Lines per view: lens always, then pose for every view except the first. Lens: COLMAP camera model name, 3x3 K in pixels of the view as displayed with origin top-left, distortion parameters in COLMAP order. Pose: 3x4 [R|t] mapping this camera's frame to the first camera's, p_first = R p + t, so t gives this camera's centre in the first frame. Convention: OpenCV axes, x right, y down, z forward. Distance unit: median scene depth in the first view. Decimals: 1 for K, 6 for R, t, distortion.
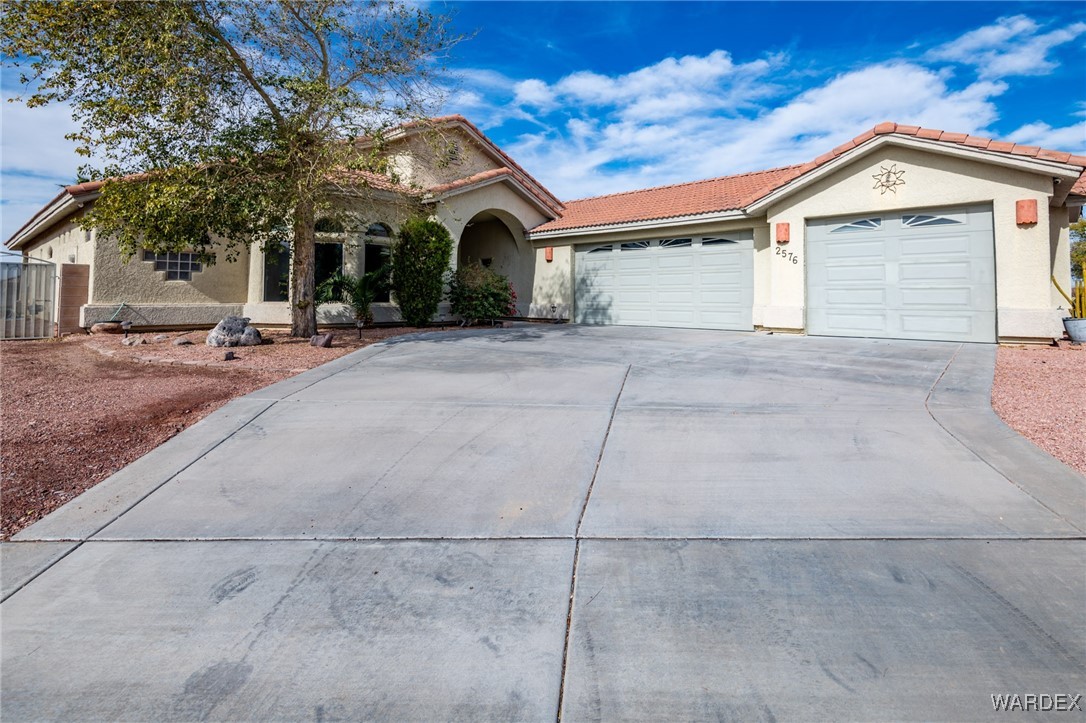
lens RADIAL K [[510.1, 0, 598.1], [0, 510.1, 313.0], [0, 0, 1]] dist [0.016729, -0.008935]
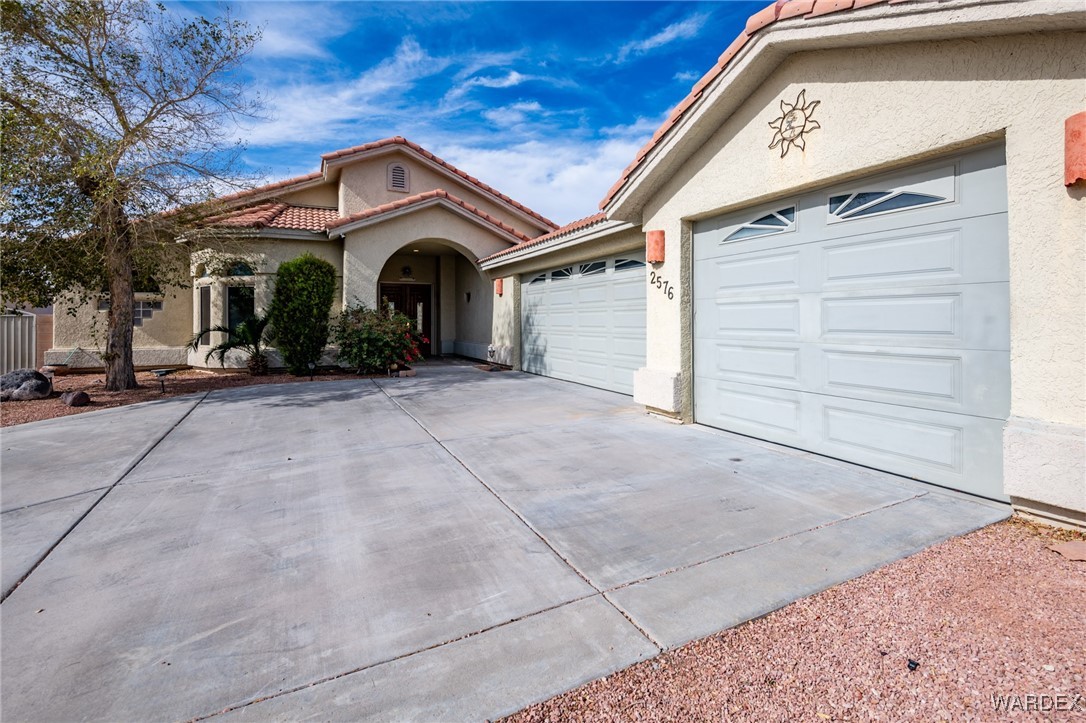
lens RADIAL K [[510.1, 0, 560.5], [0, 510.1, 323.9], [0, 0, 1]] dist [0.016729, -0.008935]
pose [[0.902922, -0.002130, -0.429799, 0.424938], [-0.008427, 0.999708, -0.022657, -0.043938], [0.429722, 0.024080, 0.902640, 0.344230]]
